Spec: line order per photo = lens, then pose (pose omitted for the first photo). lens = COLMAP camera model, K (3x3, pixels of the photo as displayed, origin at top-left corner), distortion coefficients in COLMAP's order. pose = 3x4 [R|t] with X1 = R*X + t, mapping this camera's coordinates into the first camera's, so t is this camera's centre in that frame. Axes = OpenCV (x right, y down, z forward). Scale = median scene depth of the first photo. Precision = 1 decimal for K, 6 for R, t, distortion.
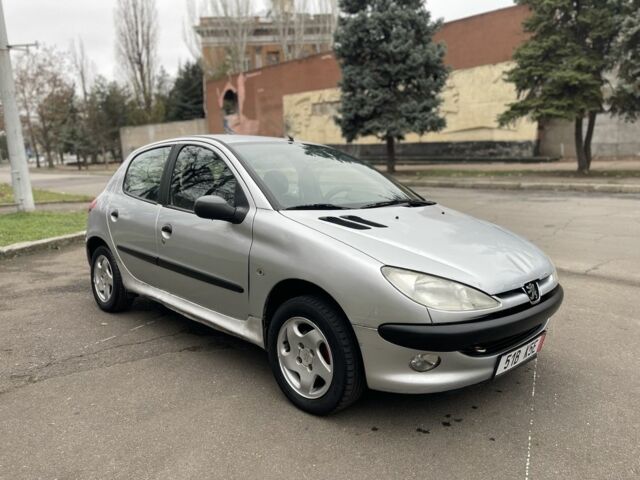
lens RADIAL K [[484.0, 0, 318.3], [0, 484.0, 241.7], [0, 0, 1]] dist [0.069361, -0.093882]
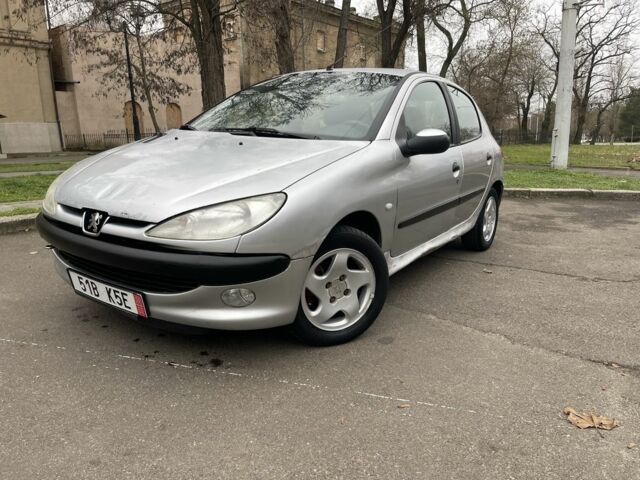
lens RADIAL K [[484.0, 0, 315.2], [0, 484.0, 245.3], [0, 0, 1]] dist [0.069361, -0.093882]
pose [[0.196681, 0.235525, -0.951759, 0.688482], [-0.177227, 0.963269, 0.201750, -0.051498], [0.964317, 0.128996, 0.231198, 0.606184]]
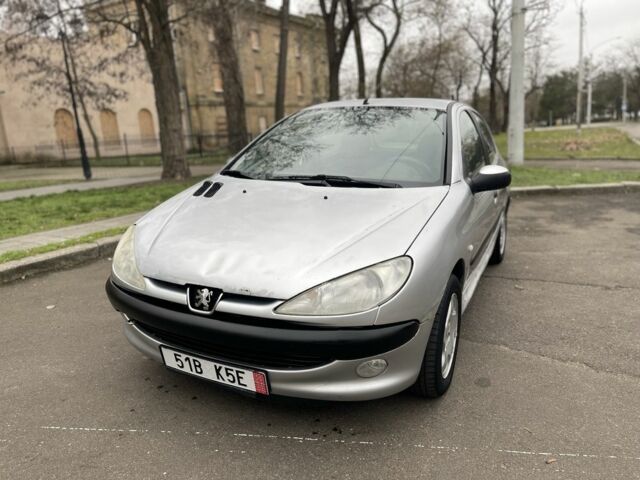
lens RADIAL K [[484.0, 0, 318.2], [0, 484.0, 238.8], [0, 0, 1]] dist [0.069361, -0.093882]
pose [[0.331331, 0.213353, -0.919076, 0.626299], [-0.129816, 0.975142, 0.179569, -0.084547], [0.934541, 0.059814, 0.350791, 0.455375]]
